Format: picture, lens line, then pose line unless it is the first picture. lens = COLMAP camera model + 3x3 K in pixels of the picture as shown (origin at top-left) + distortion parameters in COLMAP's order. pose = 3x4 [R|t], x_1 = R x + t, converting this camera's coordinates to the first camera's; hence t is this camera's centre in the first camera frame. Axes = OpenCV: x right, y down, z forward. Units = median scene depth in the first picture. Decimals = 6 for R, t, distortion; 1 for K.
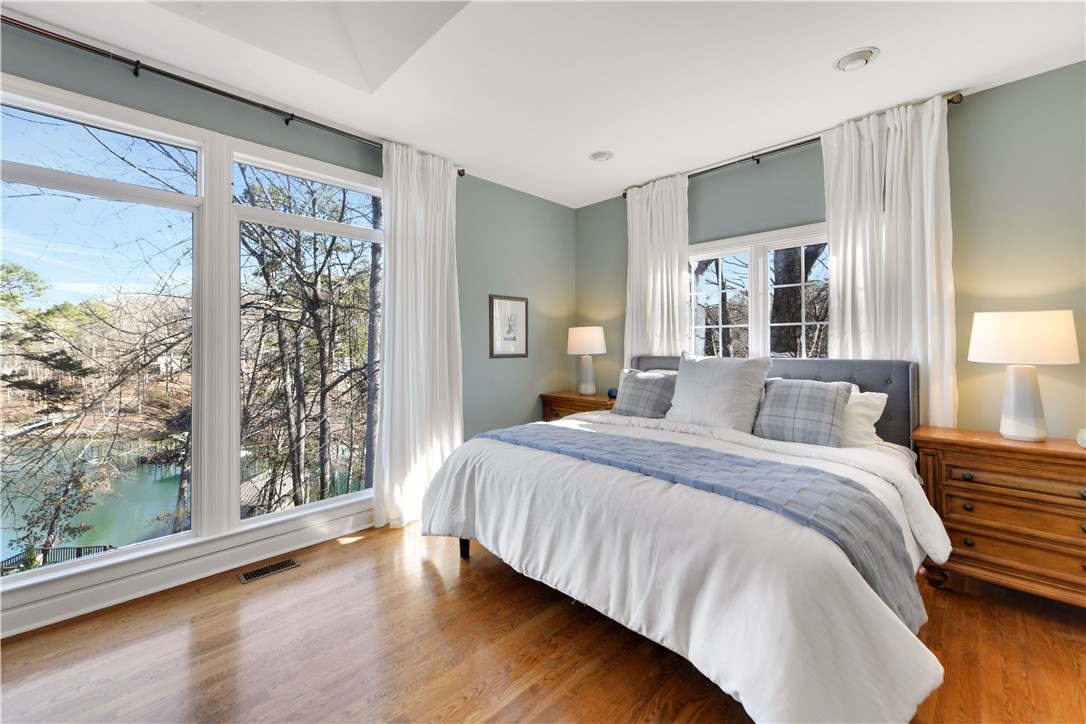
lens RADIAL K [[437.1, 0, 543.1], [0, 437.1, 340.2], [0, 0, 1]] dist [0.001138, 0.000040]
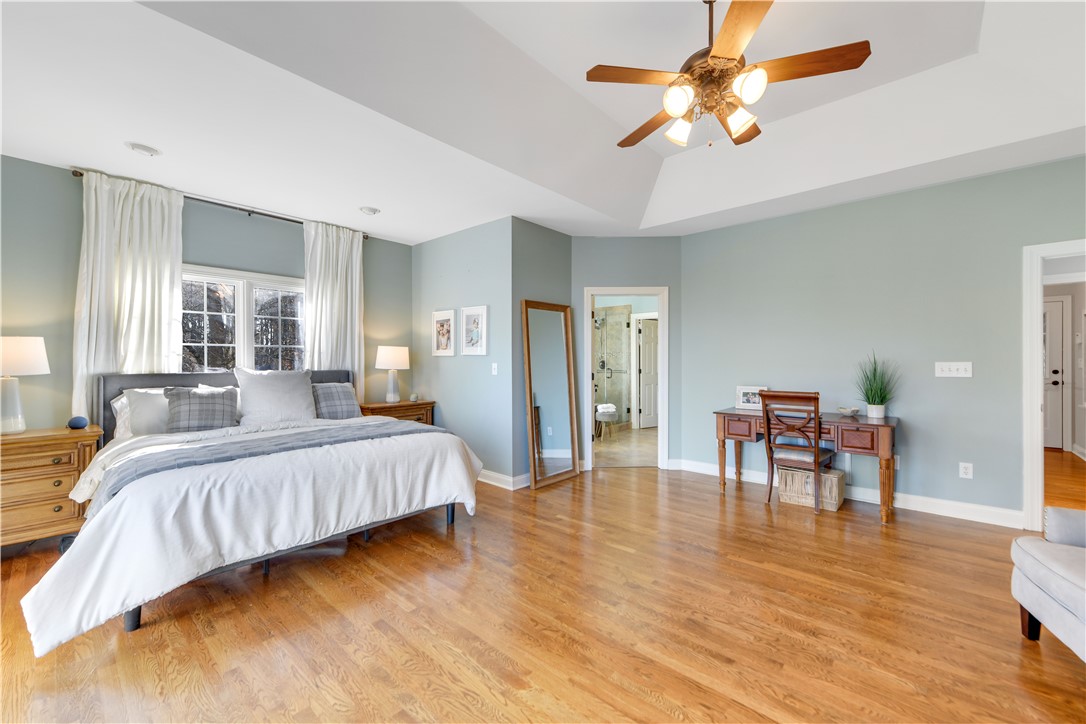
lens RADIAL K [[435.1, 0, 526.6], [0, 435.1, 362.7], [0, 0, 1]] dist [0.000459, 0.000080]
pose [[-0.034718, -0.006170, 0.999378, -1.072871], [-0.008989, 0.999942, 0.005861, 0.000199], [-0.999357, -0.008780, -0.034771, 0.346947]]
